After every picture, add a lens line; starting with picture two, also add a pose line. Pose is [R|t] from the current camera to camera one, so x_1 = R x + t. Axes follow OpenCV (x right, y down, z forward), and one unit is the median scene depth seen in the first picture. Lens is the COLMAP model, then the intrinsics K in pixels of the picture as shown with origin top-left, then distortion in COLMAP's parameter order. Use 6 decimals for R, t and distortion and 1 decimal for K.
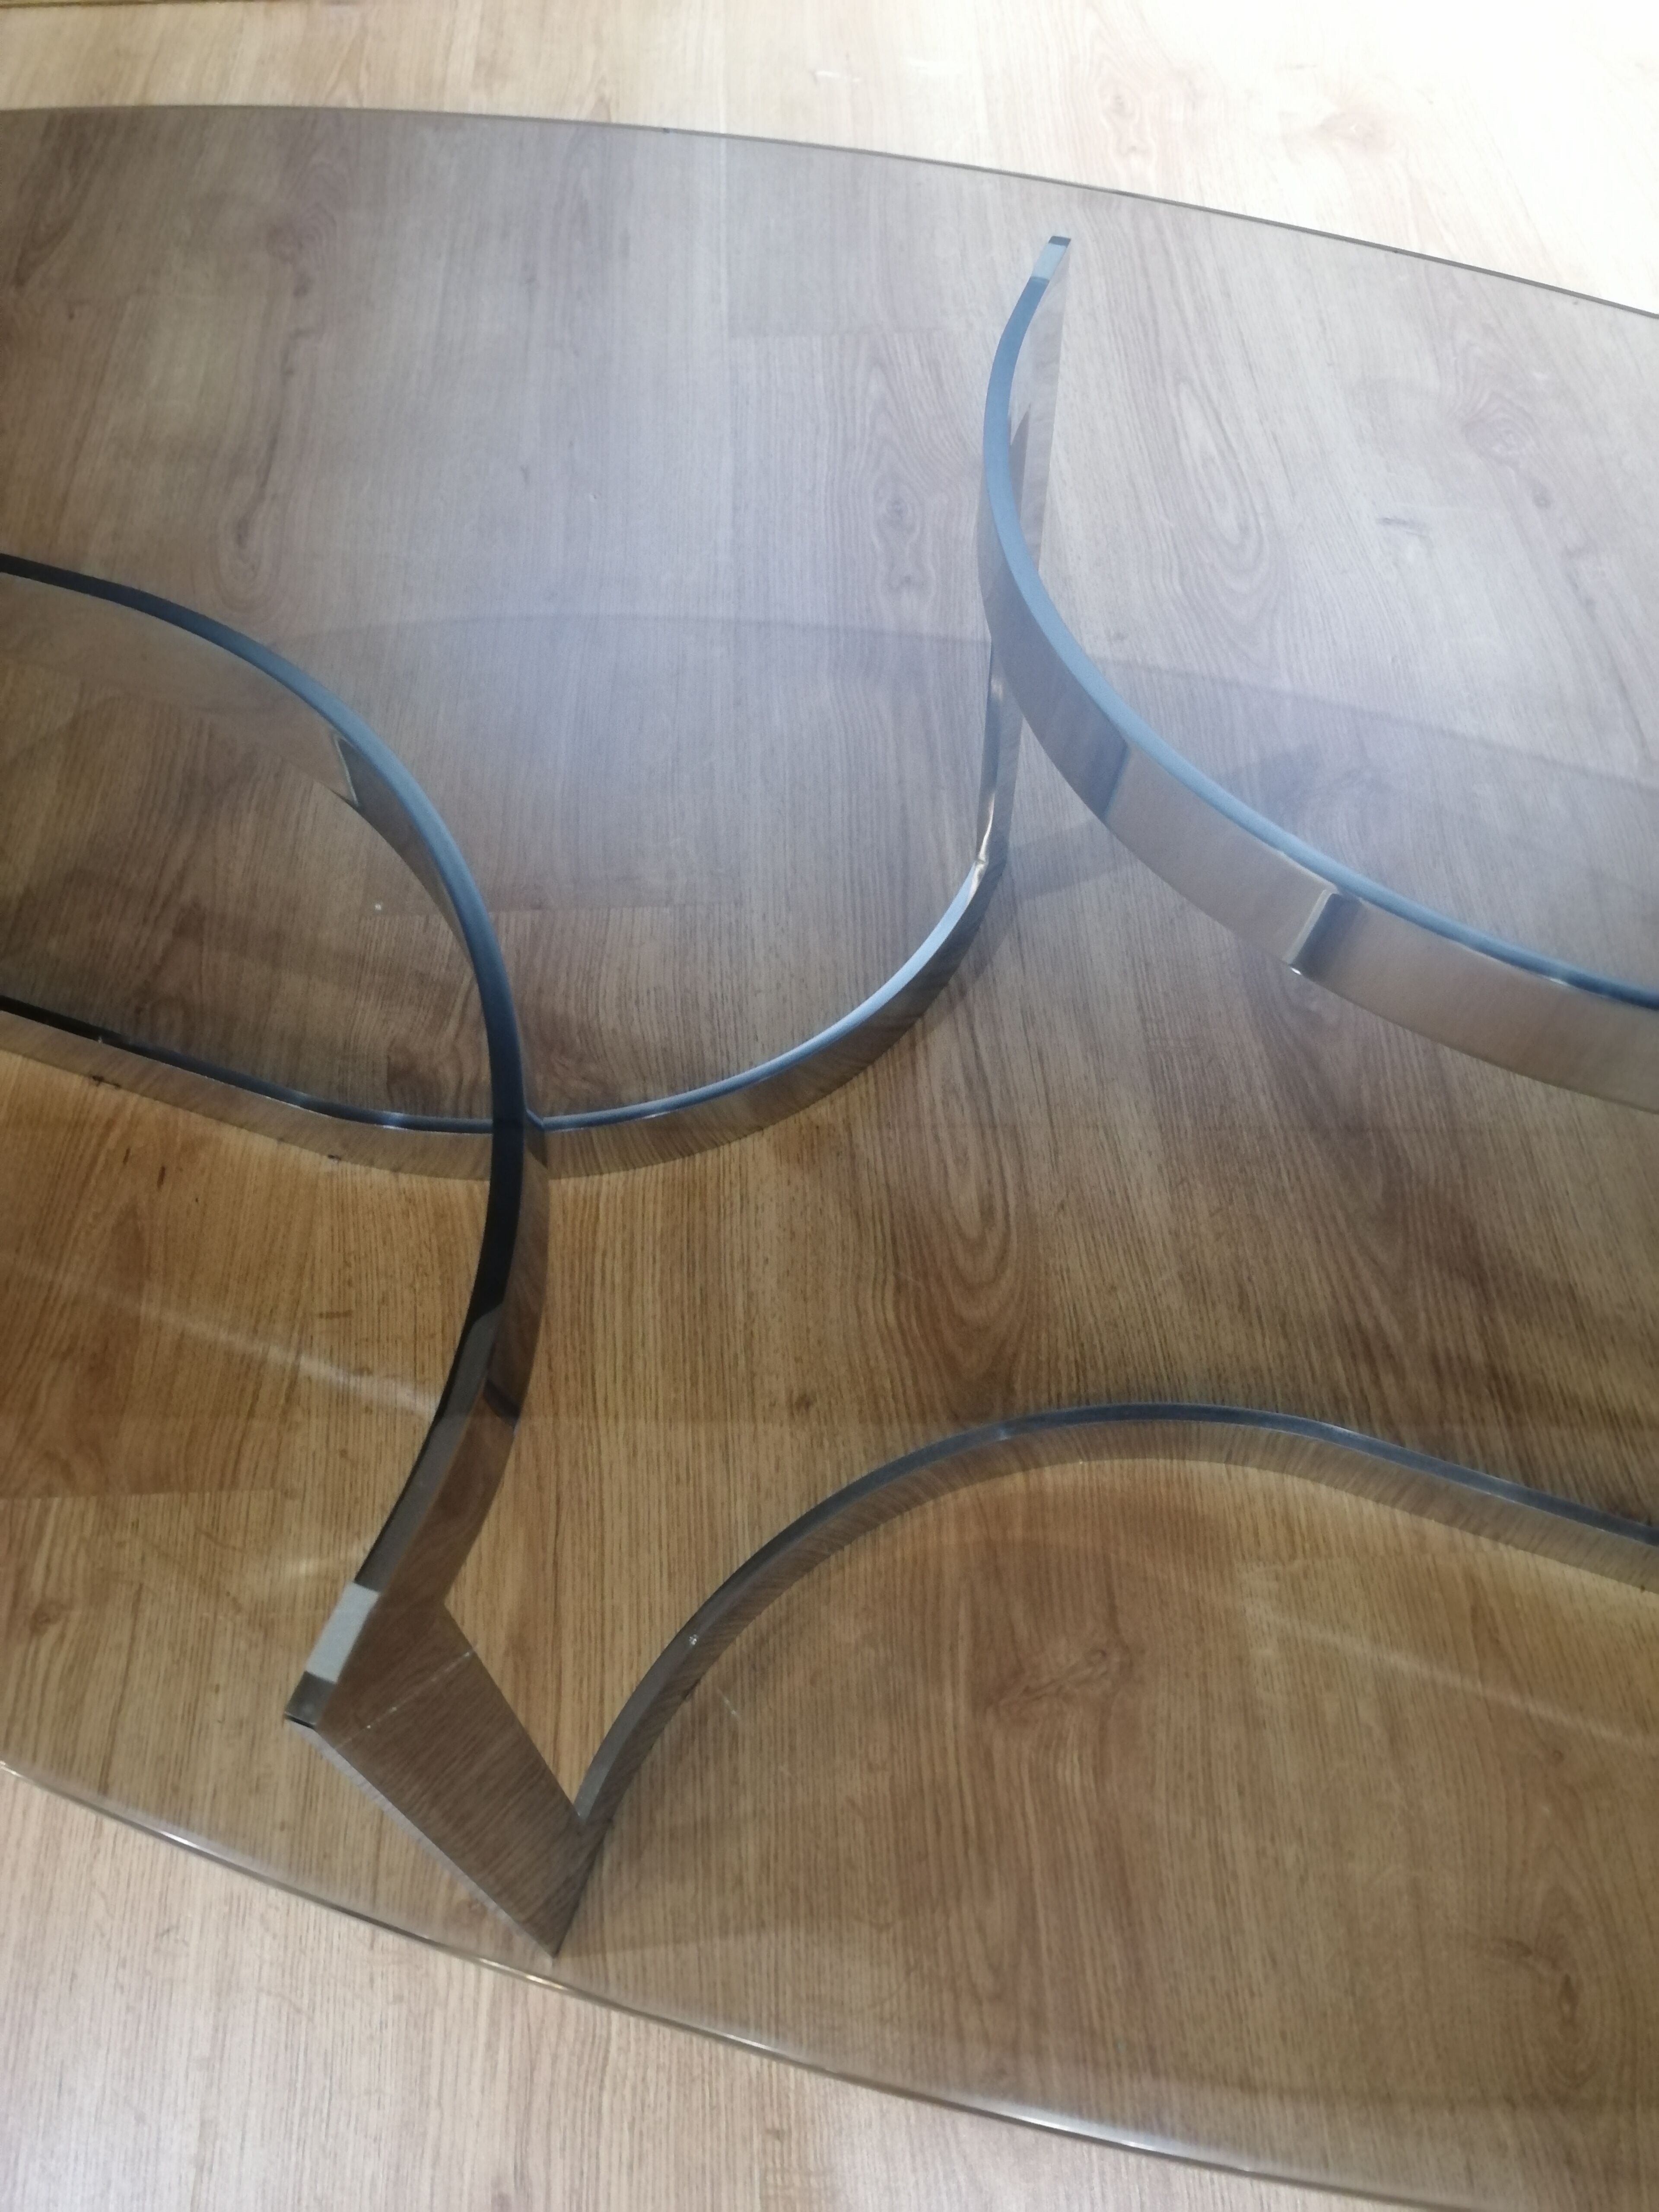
lens RADIAL K [[1760.6, 0, 818.8], [0, 1760.6, 1117.2], [0, 0, 1]] dist [0.015217, -0.038590]
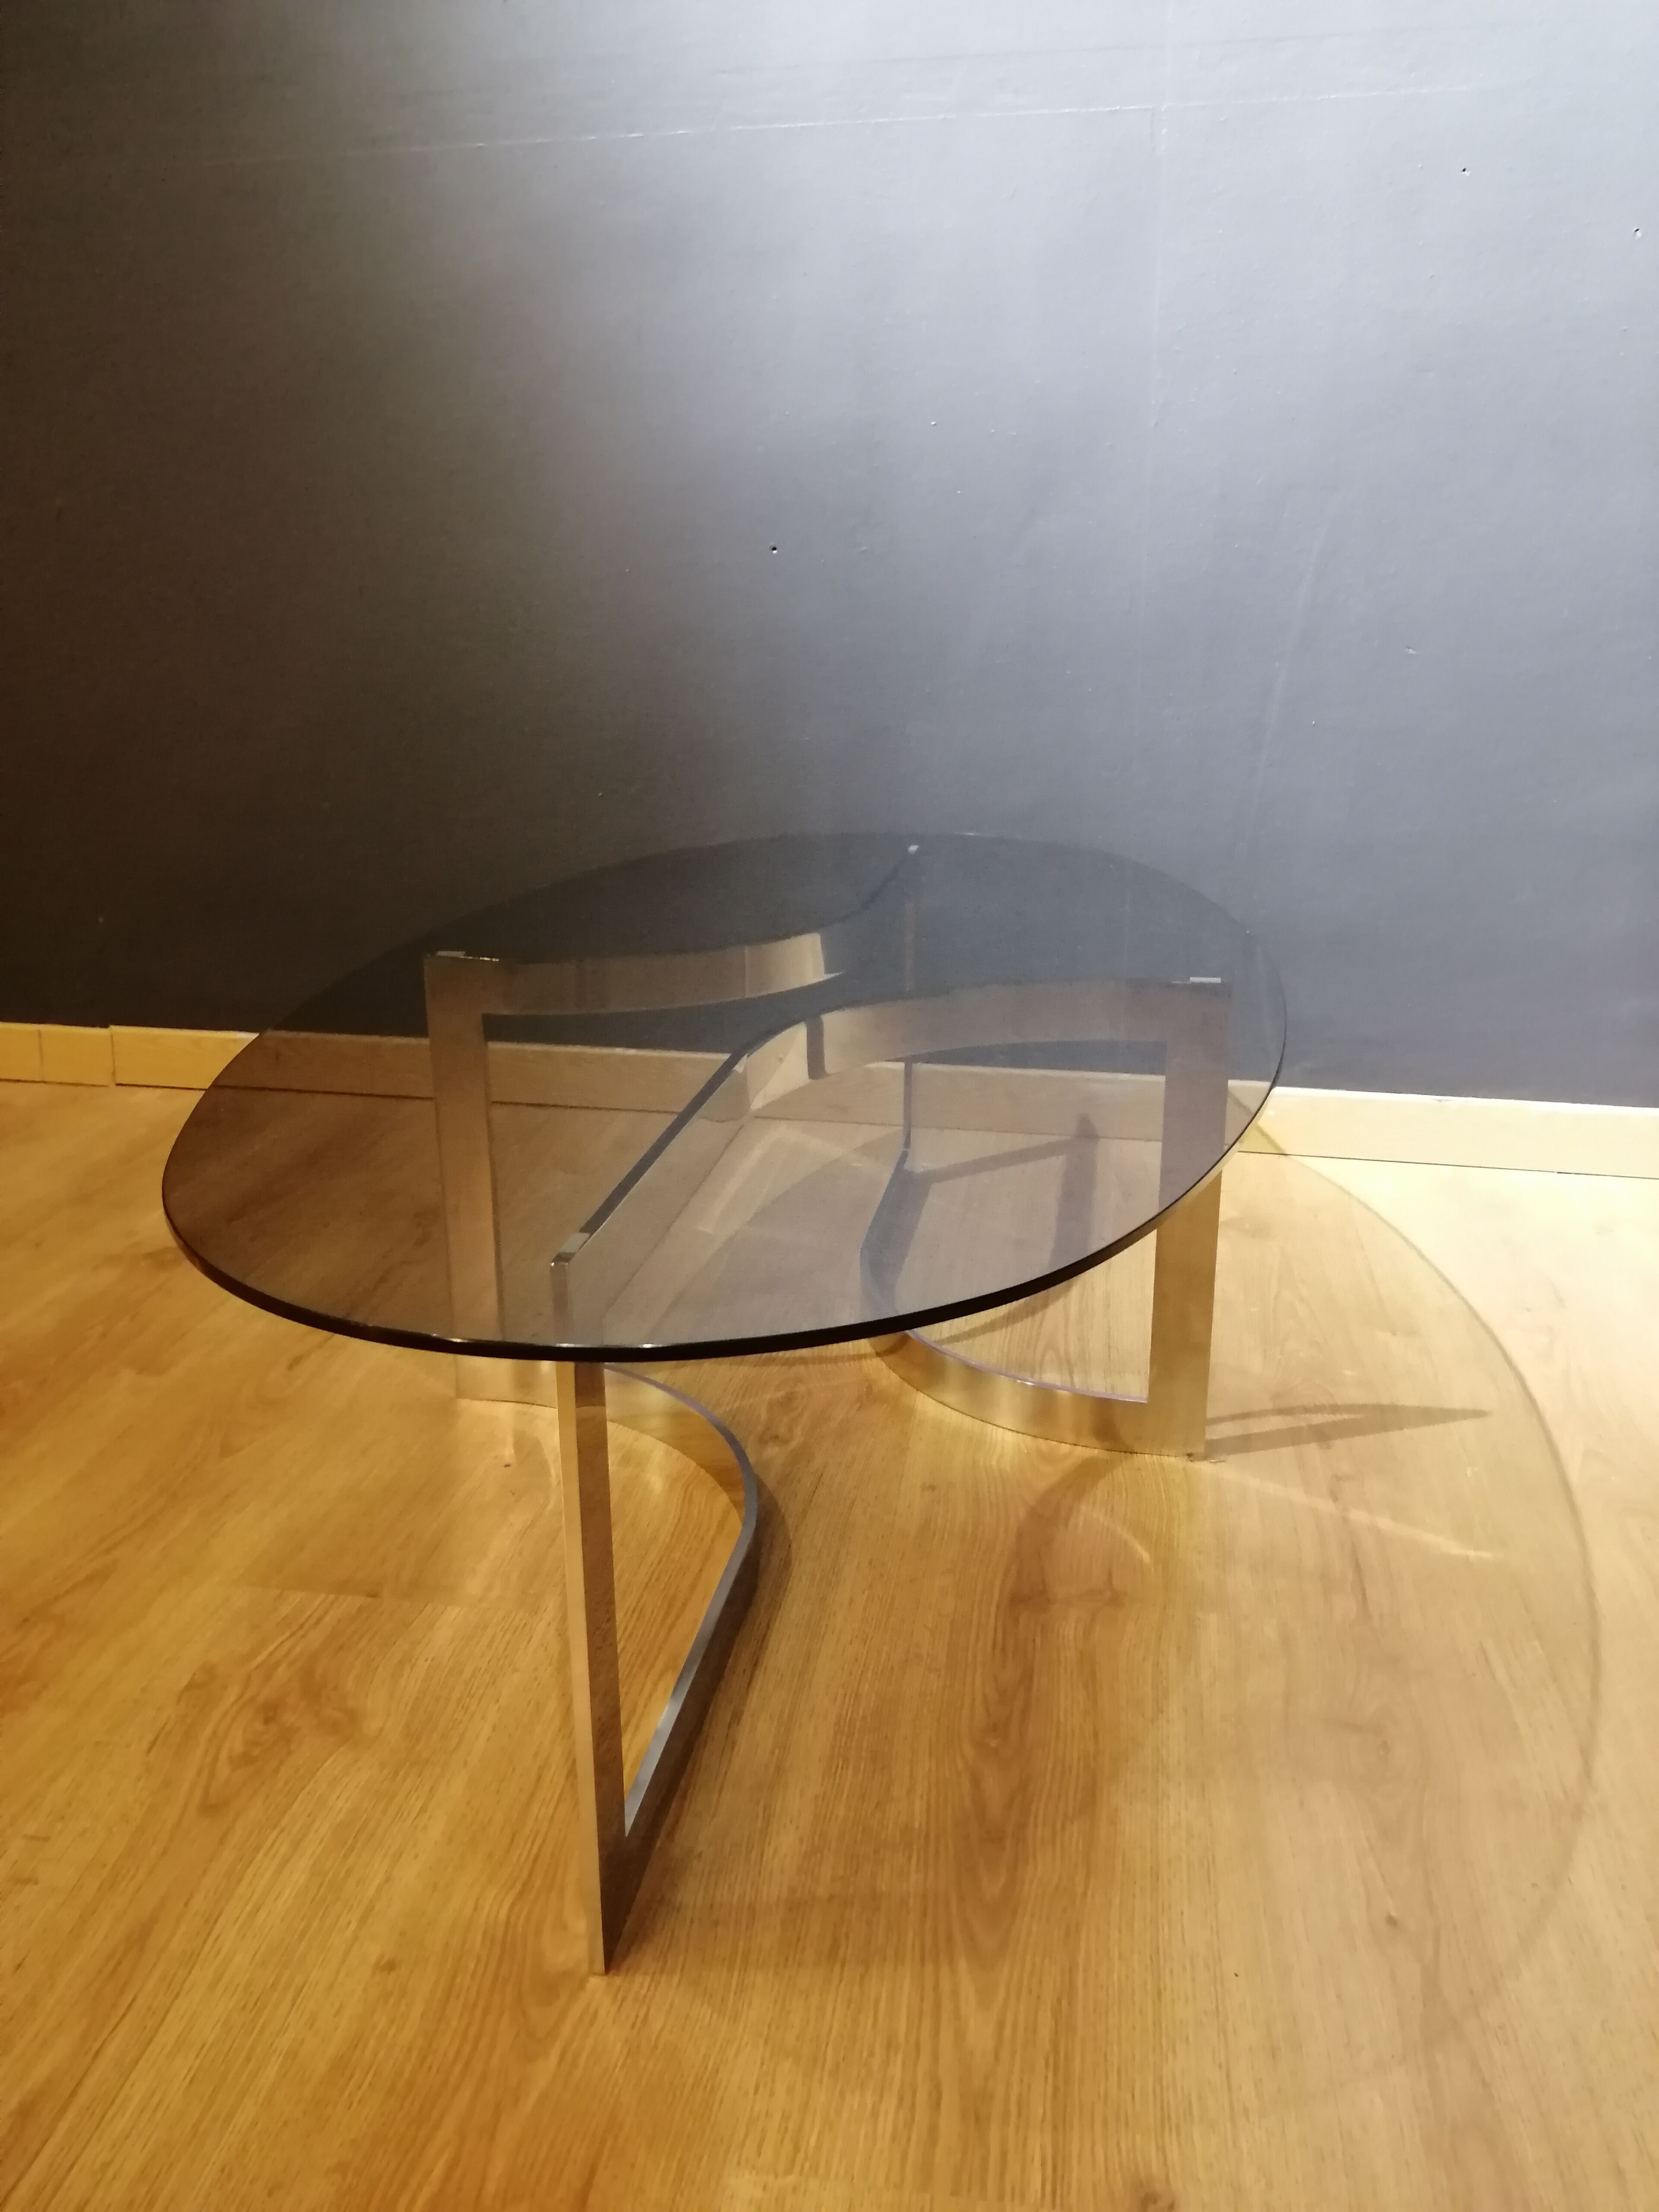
lens RADIAL K [[1760.6, 0, 820.3], [0, 1760.6, 1111.2], [0, 0, 1]] dist [0.015217, -0.038590]
pose [[0.979238, 0.068108, -0.190930, 0.386716], [-0.174775, 0.760815, -0.624991, 0.365588], [0.102695, 0.645385, 0.756923, -0.088848]]
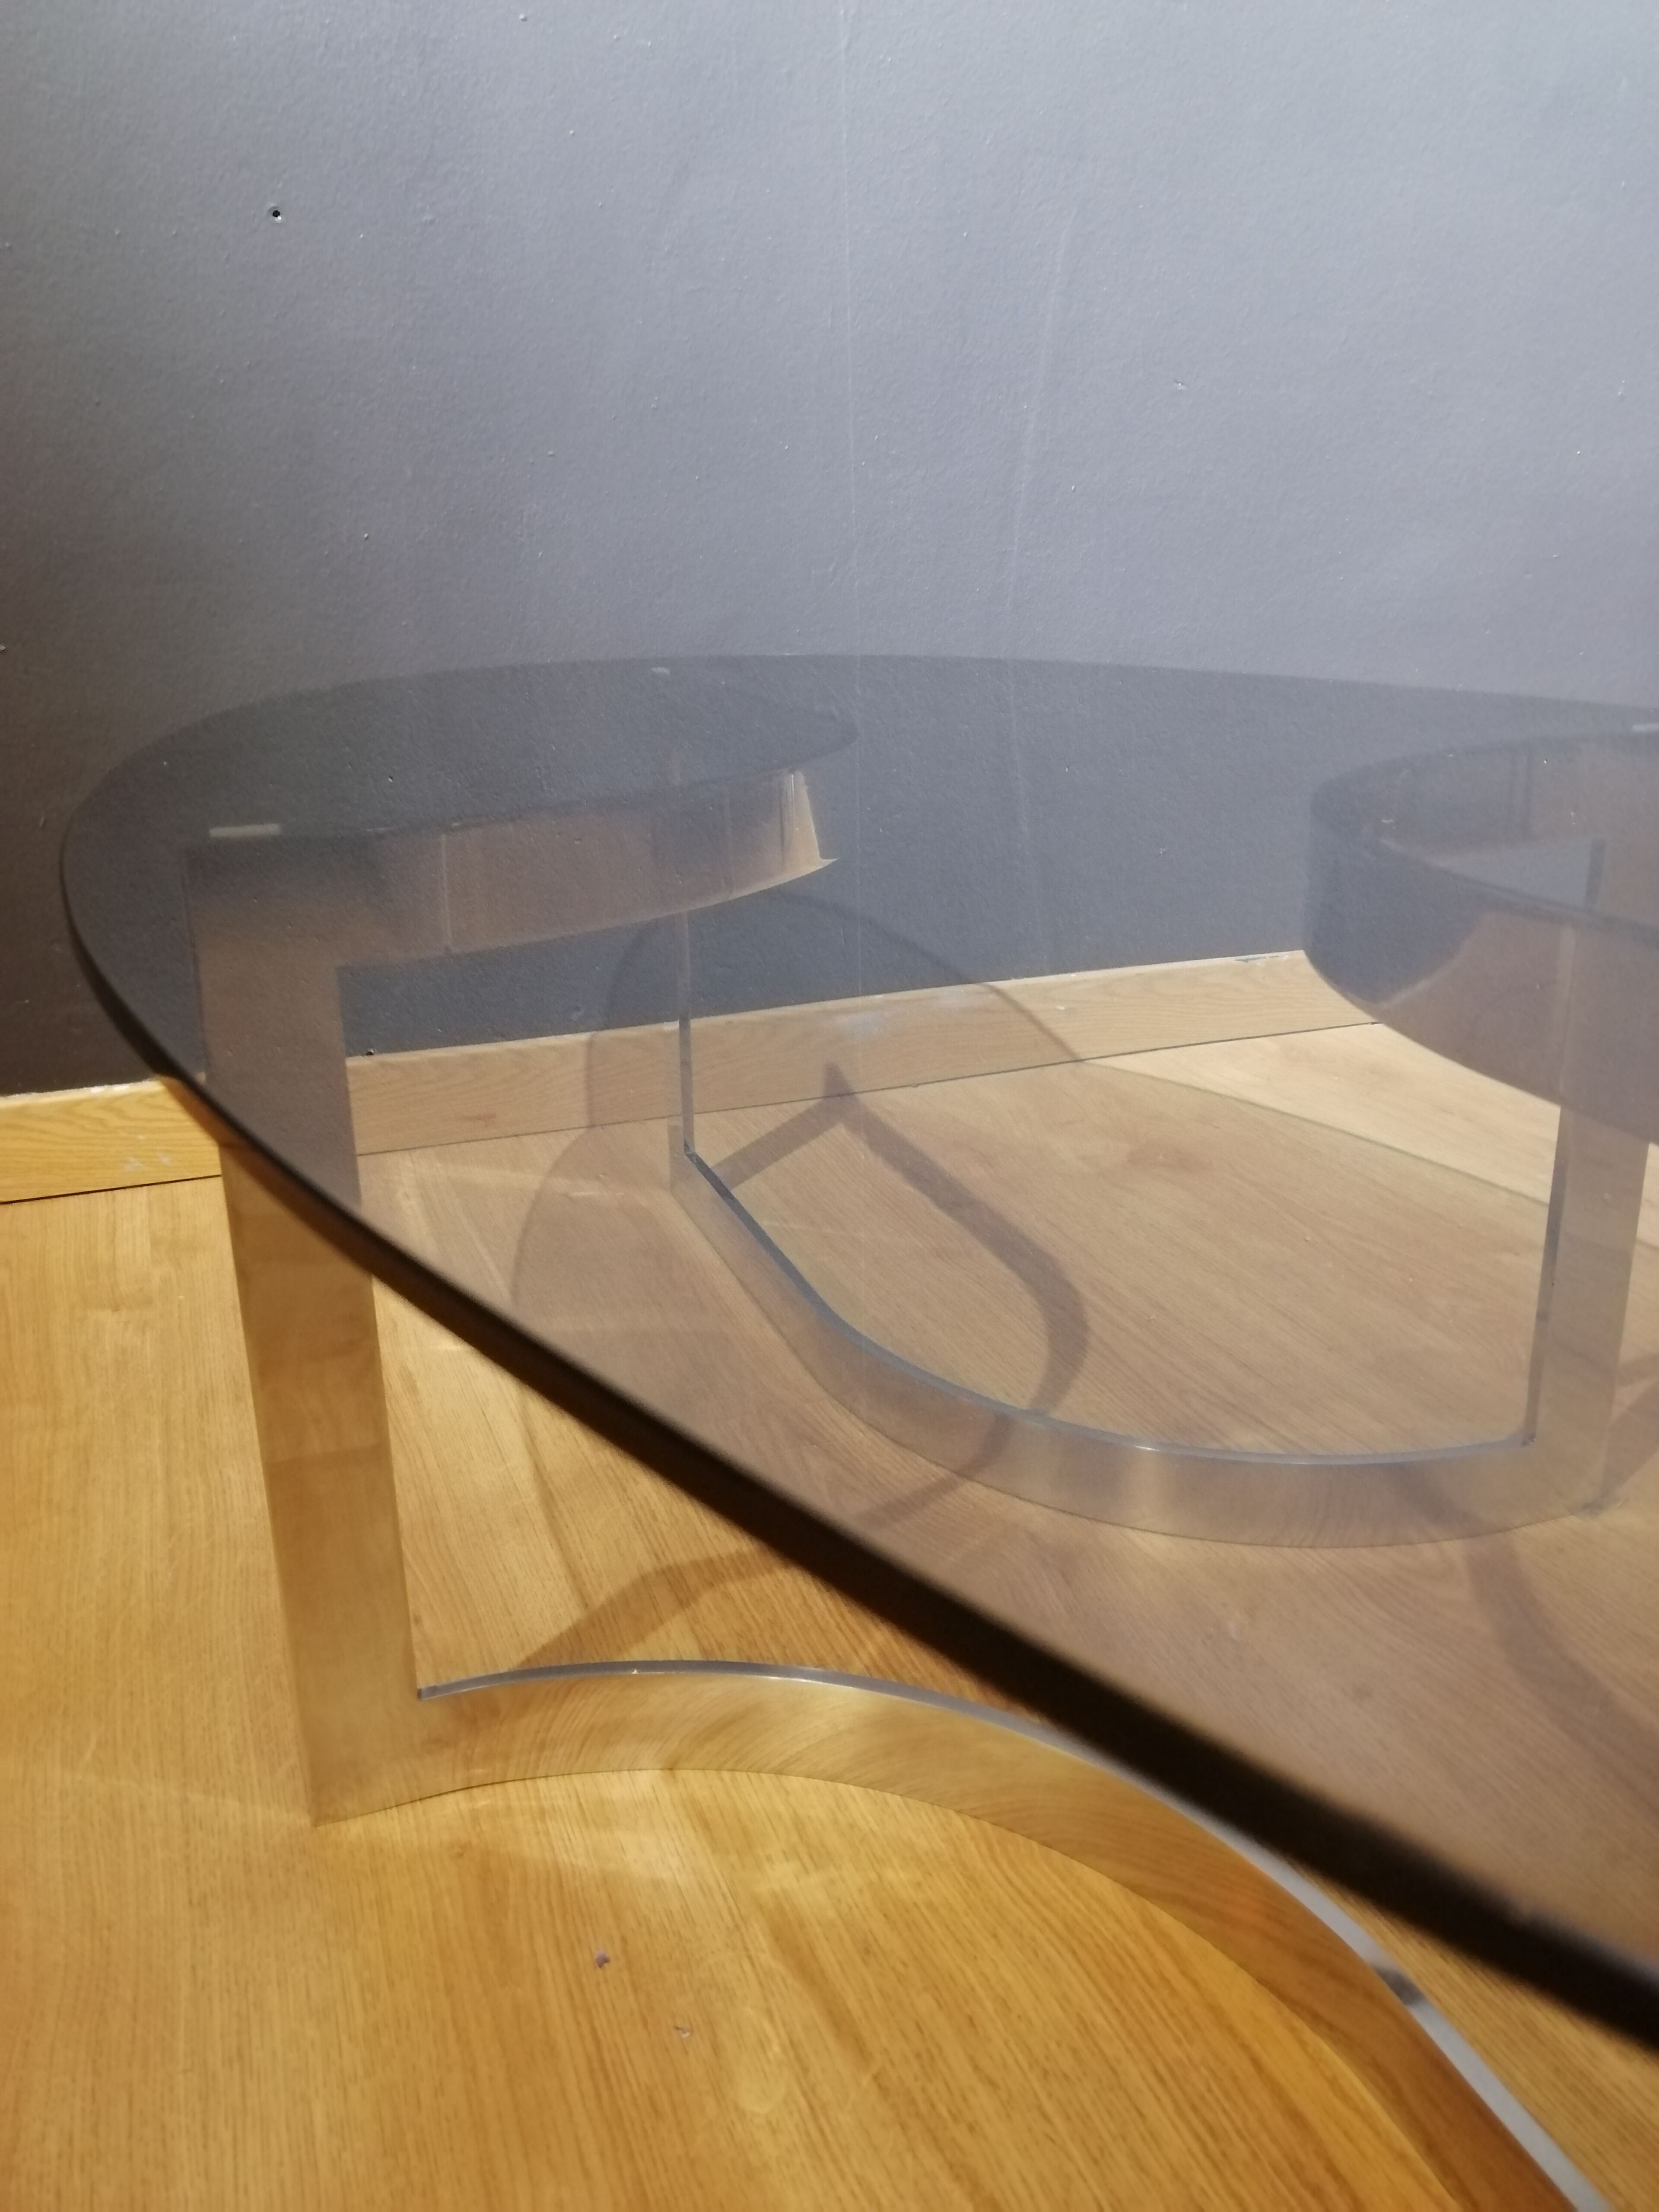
lens RADIAL K [[1760.6, 0, 808.6], [0, 1760.6, 1095.0], [0, 0, 1]] dist [0.015217, -0.038590]
pose [[0.946441, -0.109787, 0.303638, -0.249649], [0.278958, 0.751571, -0.597766, -0.135353], [-0.162578, 0.650452, 0.741943, 0.507621]]
